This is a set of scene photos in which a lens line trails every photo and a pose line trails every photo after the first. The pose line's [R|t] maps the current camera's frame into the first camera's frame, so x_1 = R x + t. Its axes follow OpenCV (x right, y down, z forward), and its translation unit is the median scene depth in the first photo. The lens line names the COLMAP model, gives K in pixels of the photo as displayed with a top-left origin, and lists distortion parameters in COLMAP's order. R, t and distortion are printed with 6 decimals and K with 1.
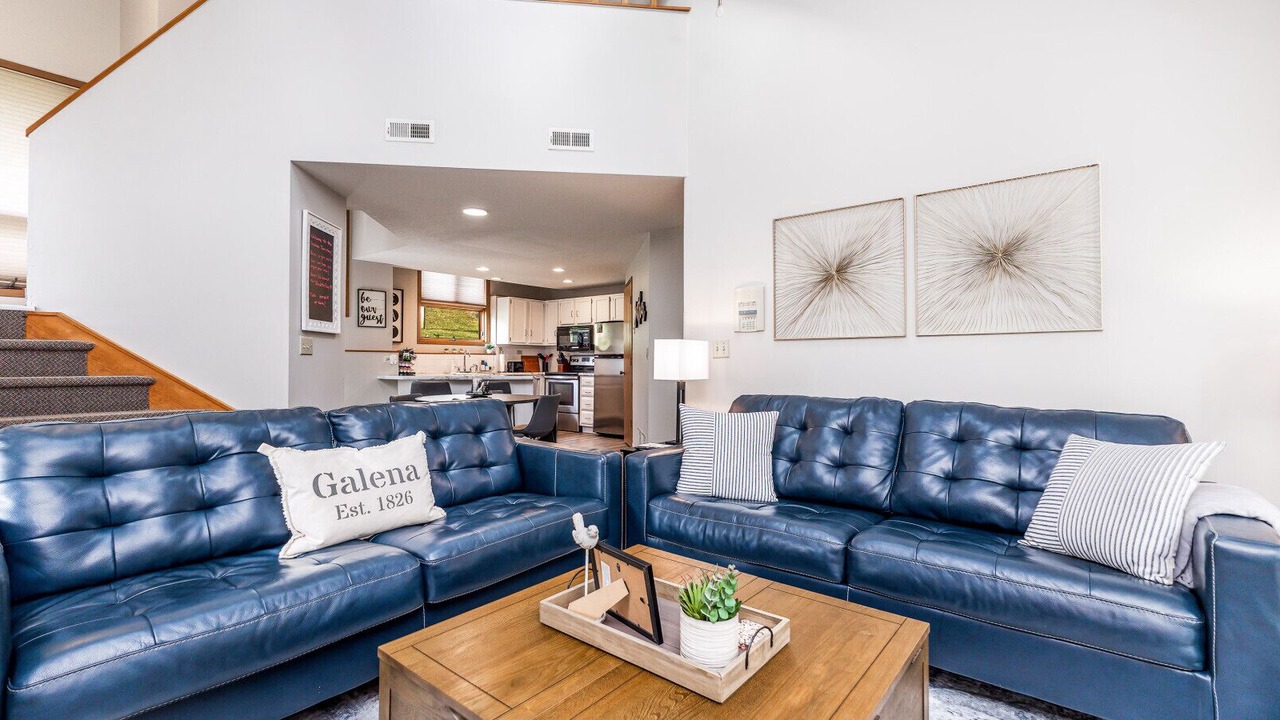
lens RADIAL K [[562.5, 0, 629.9], [0, 562.5, 353.1], [0, 0, 1]] dist [0.009475, -0.003064]
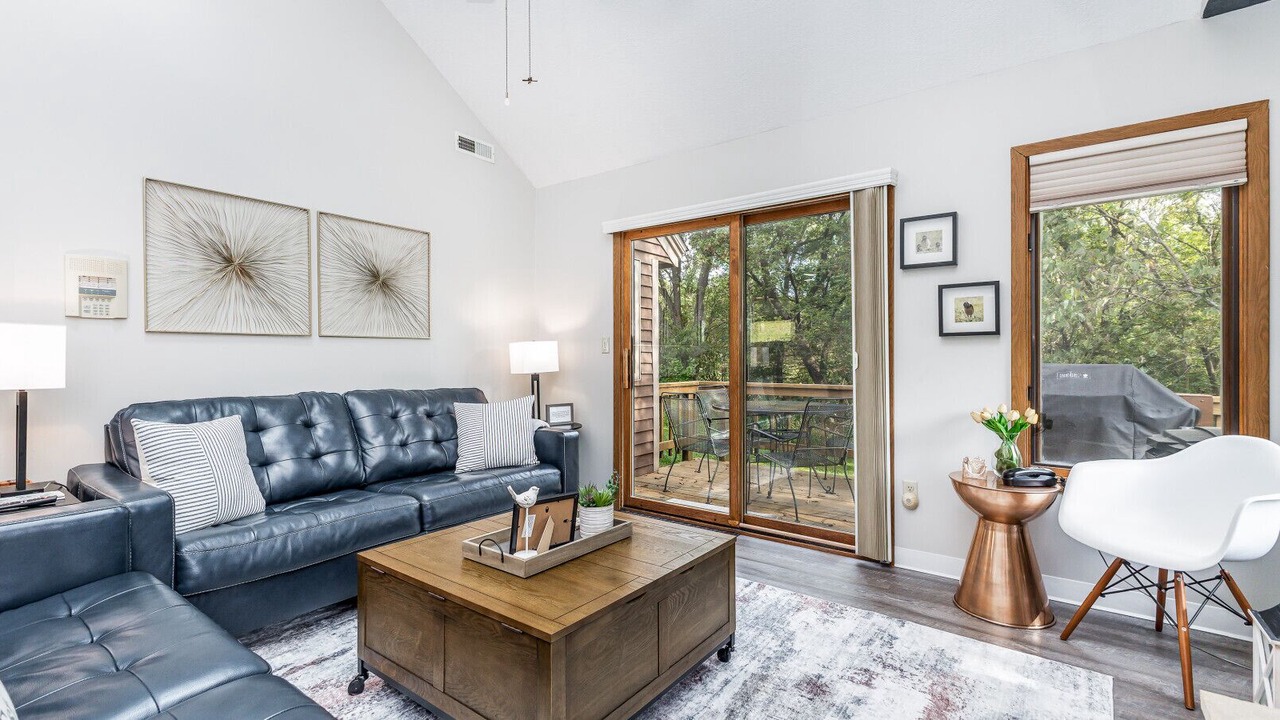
lens RADIAL K [[562.5, 0, 644.3], [0, 562.5, 357.5], [0, 0, 1]] dist [0.009475, -0.003064]
pose [[-0.056900, -0.004392, 0.998370, -1.237162], [-0.015004, 0.999881, 0.003543, -0.000522], [-0.998267, -0.014778, -0.056959, 0.749249]]
